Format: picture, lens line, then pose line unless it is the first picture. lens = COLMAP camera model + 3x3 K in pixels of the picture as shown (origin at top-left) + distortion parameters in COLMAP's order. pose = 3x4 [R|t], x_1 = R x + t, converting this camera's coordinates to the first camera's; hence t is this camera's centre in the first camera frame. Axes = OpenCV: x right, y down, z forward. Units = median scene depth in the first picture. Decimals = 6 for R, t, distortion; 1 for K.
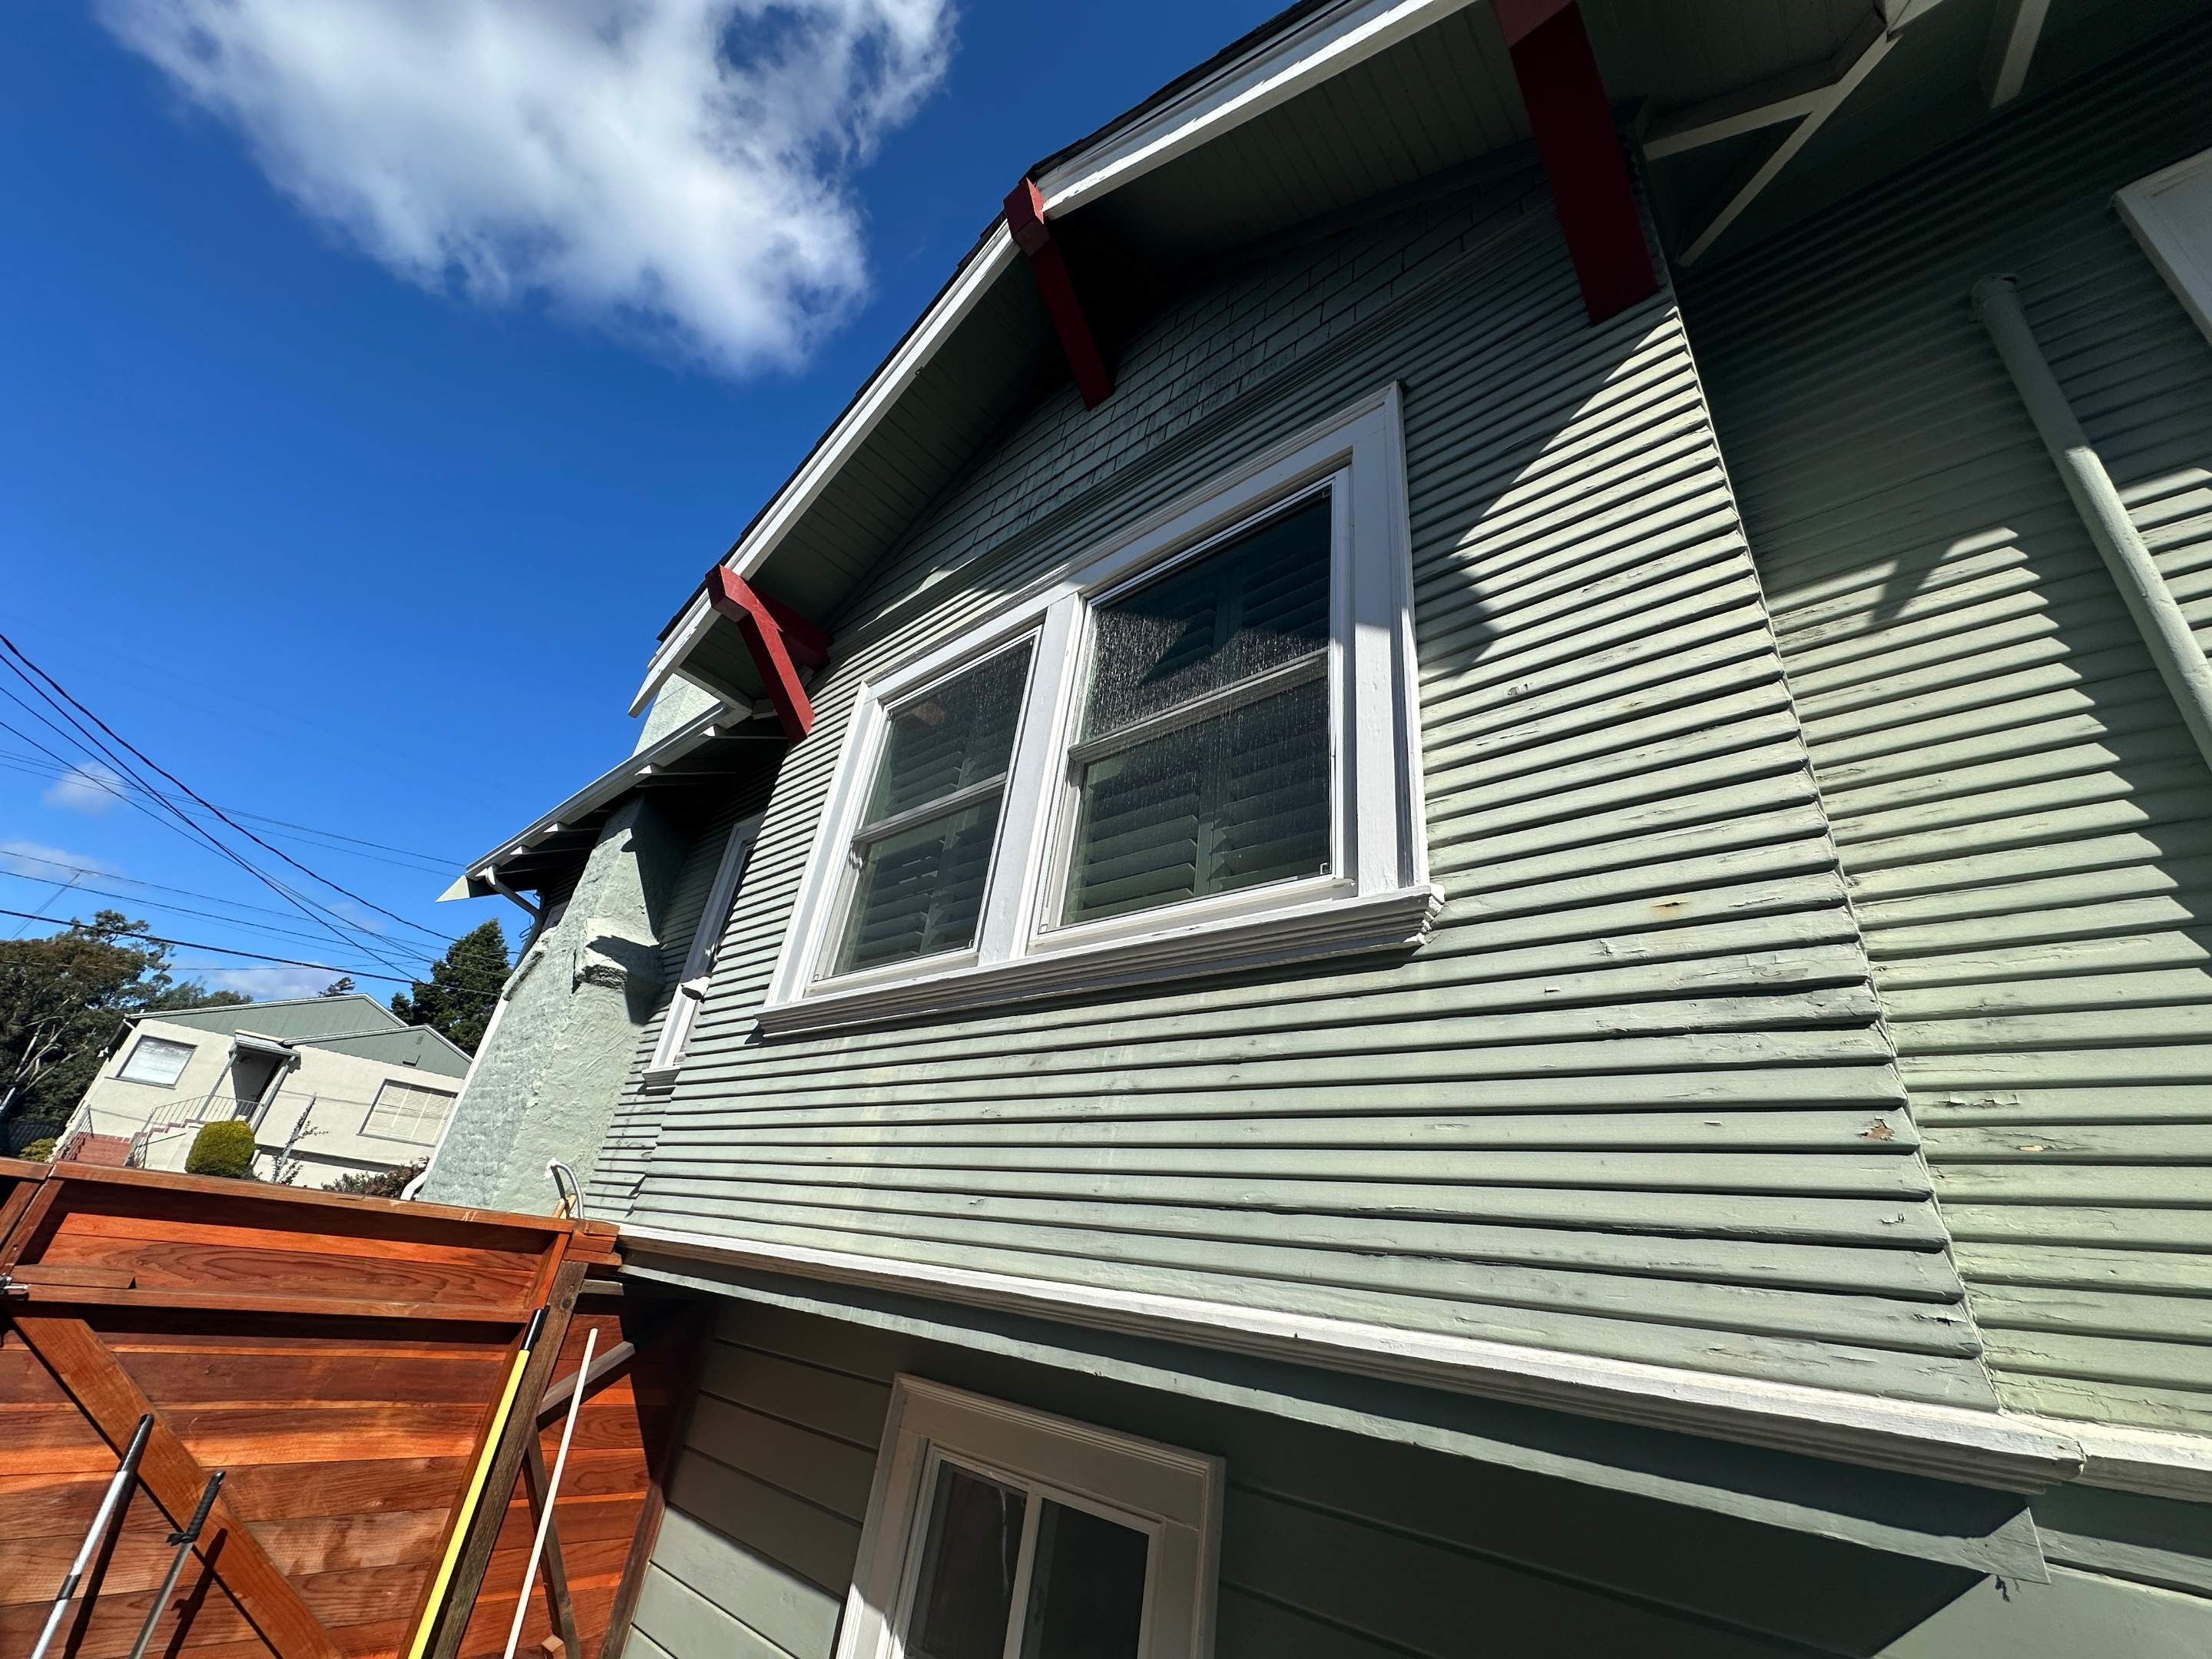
lens RADIAL K [[880.6, 0, 1110.2], [0, 880.6, 831.1], [0, 0, 1]] dist [-0.004148, 0.000581]
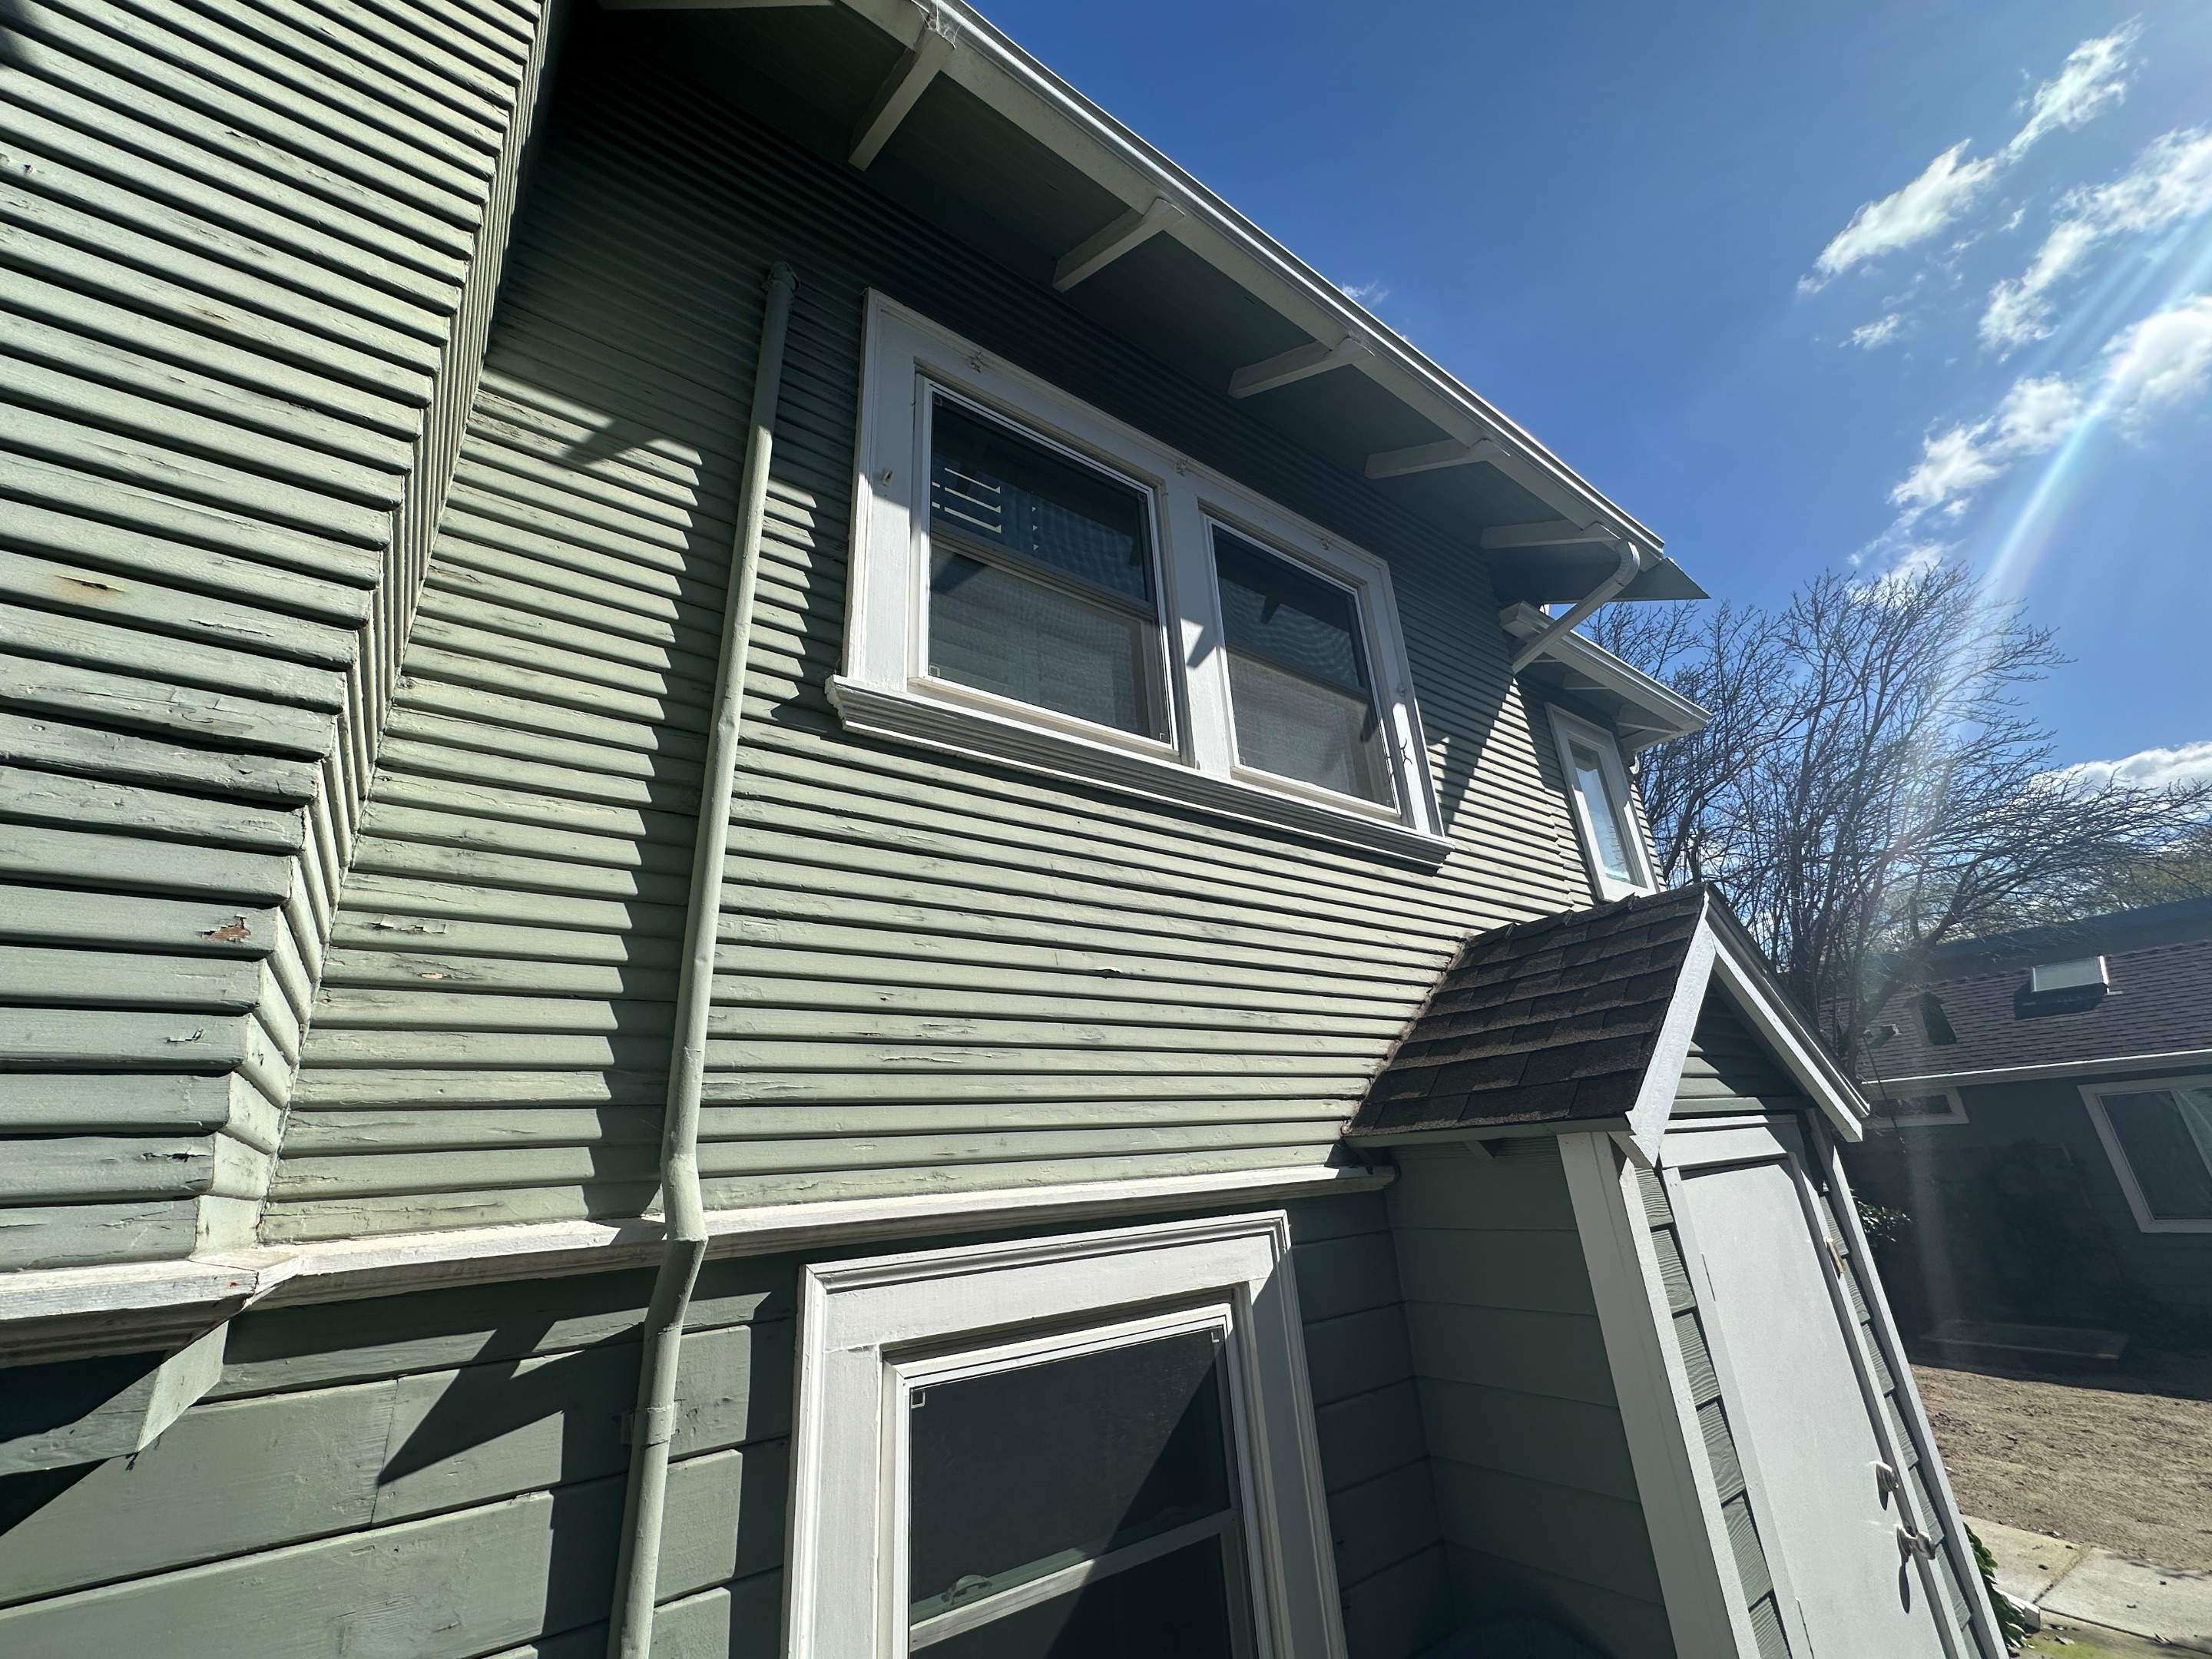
lens RADIAL K [[880.6, 0, 1107.3], [0, 880.6, 822.7], [0, 0, 1]] dist [-0.004148, 0.000581]
pose [[0.217781, 0.234493, 0.947409, 0.211591], [-0.365915, 0.919522, -0.143477, 0.059447], [-0.904808, -0.315425, 0.286059, 0.074319]]
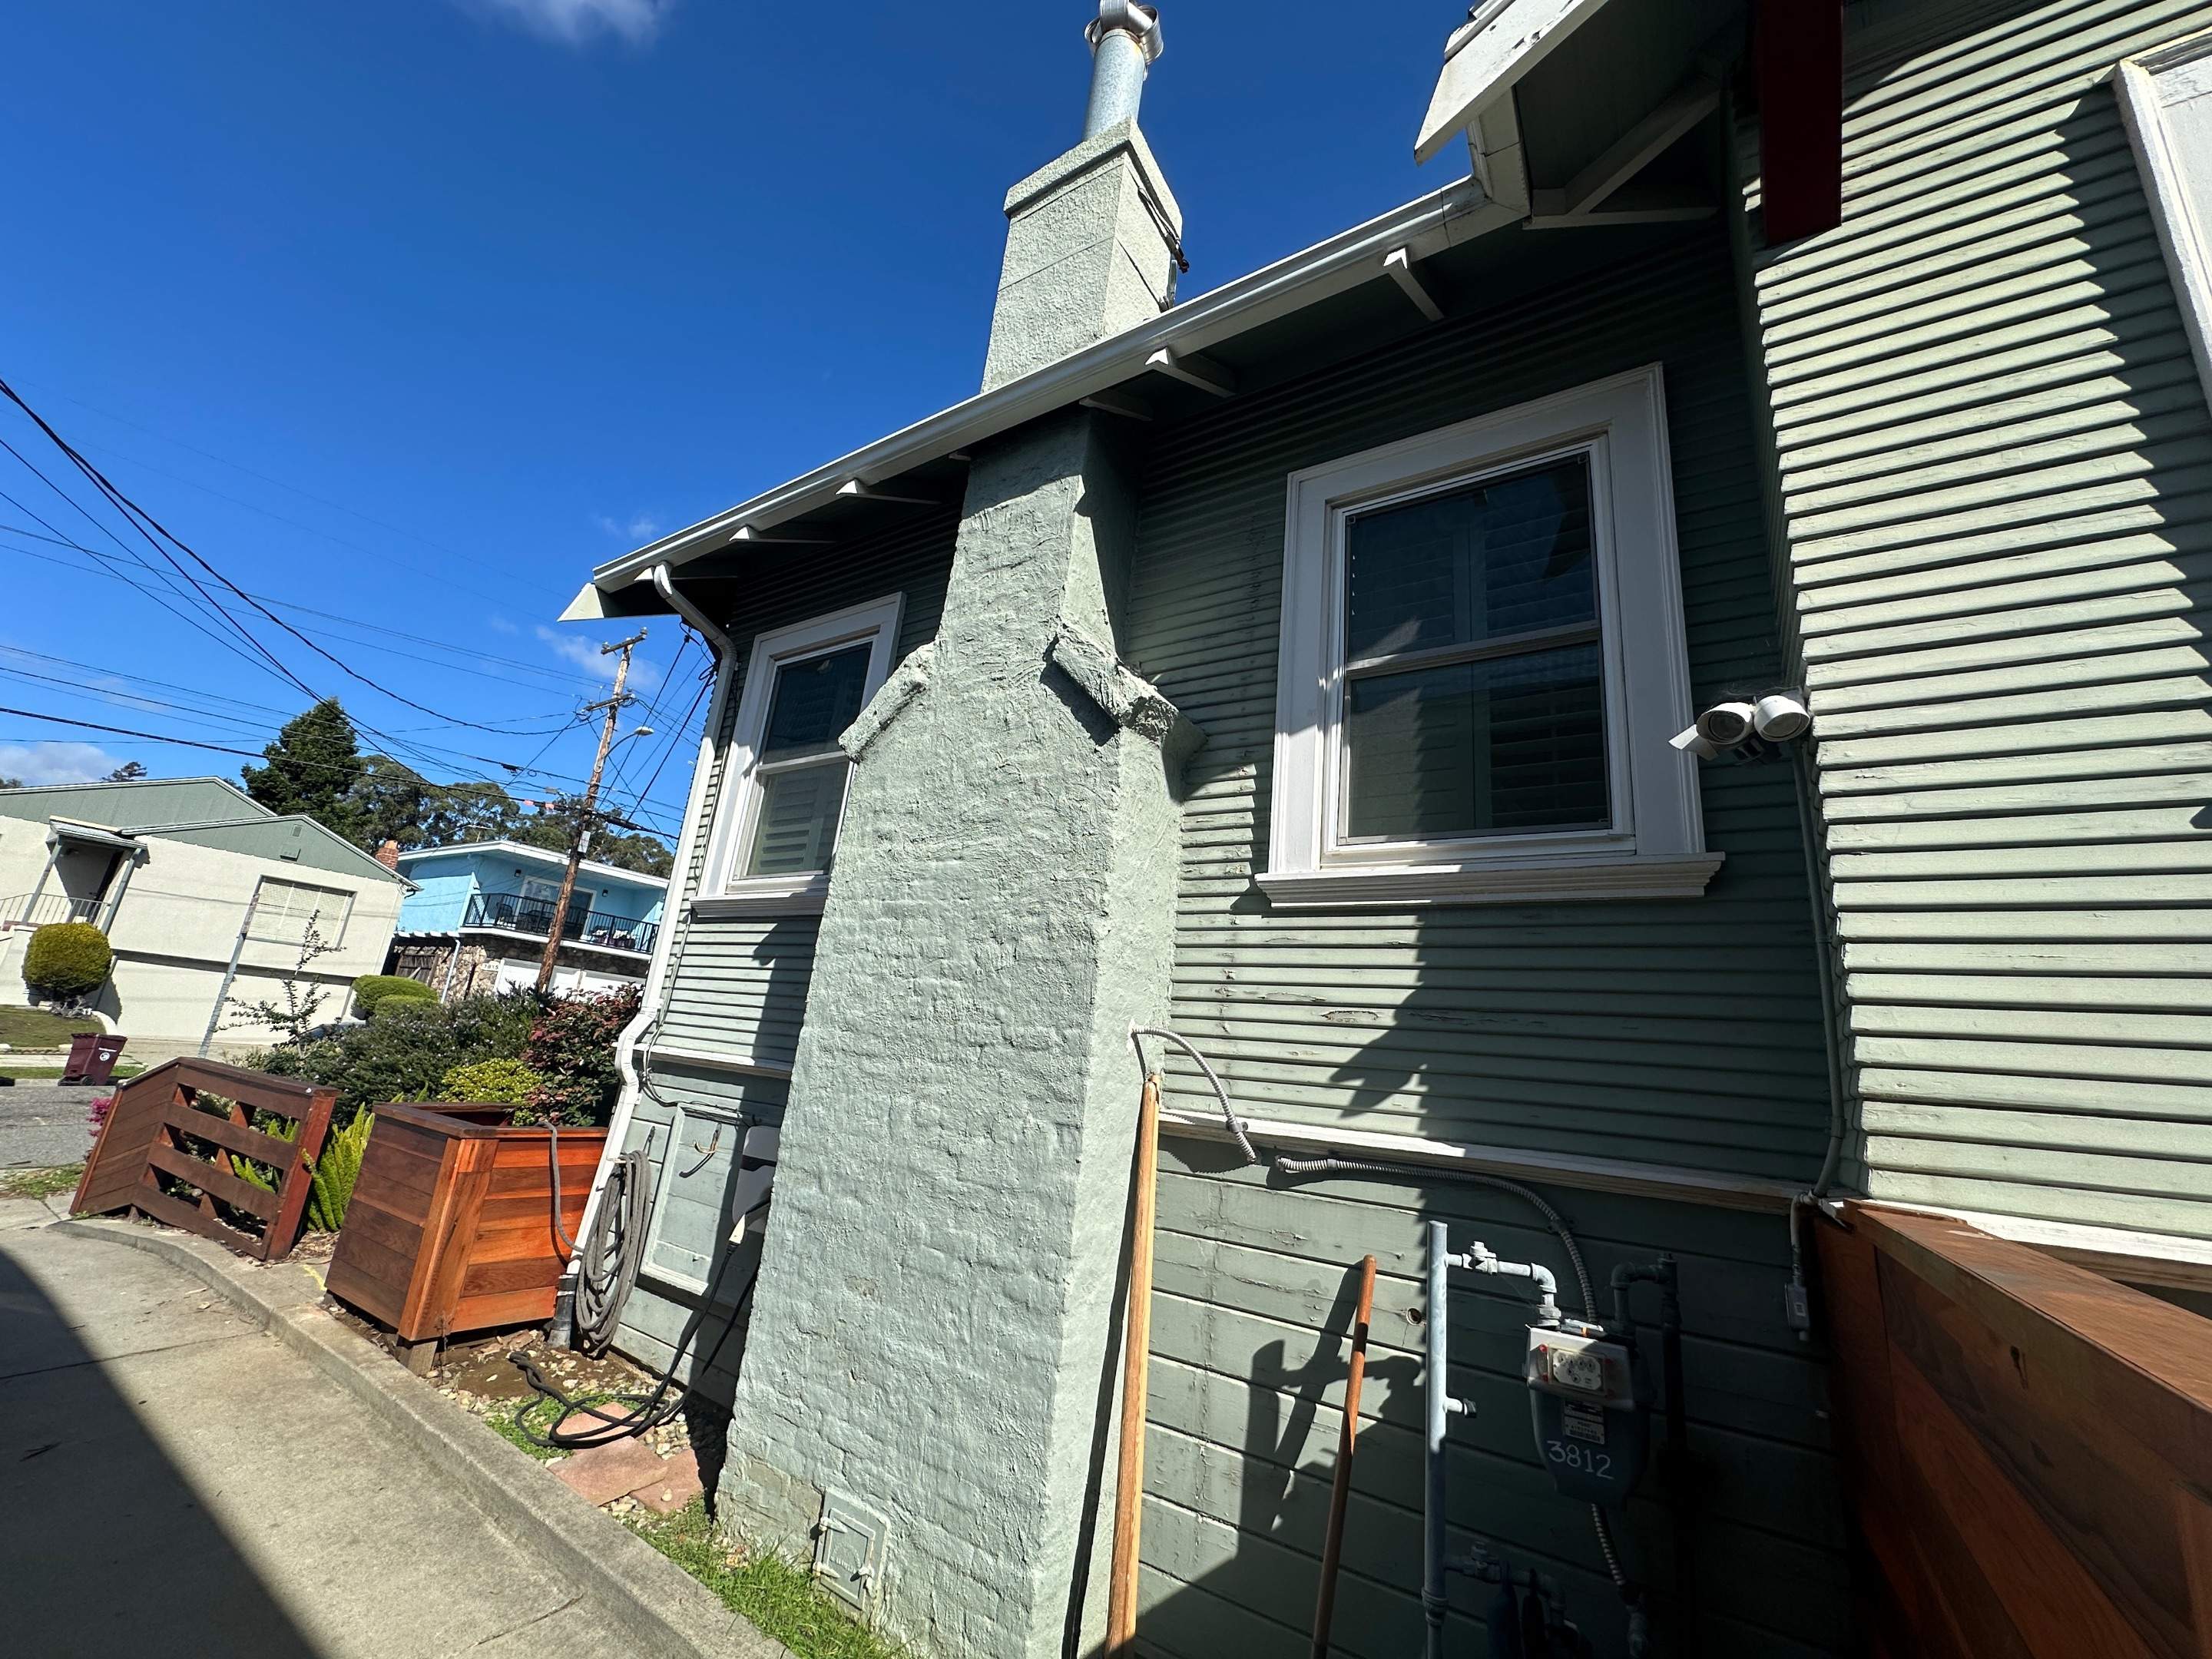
lens RADIAL K [[880.6, 0, 1105.3], [0, 880.6, 823.2], [0, 0, 1]] dist [-0.004148, 0.000581]
pose [[0.991093, 0.013652, 0.132470, -0.197722], [-0.041300, 0.977196, 0.208283, 0.032982], [-0.126606, -0.211899, 0.969056, 0.124054]]
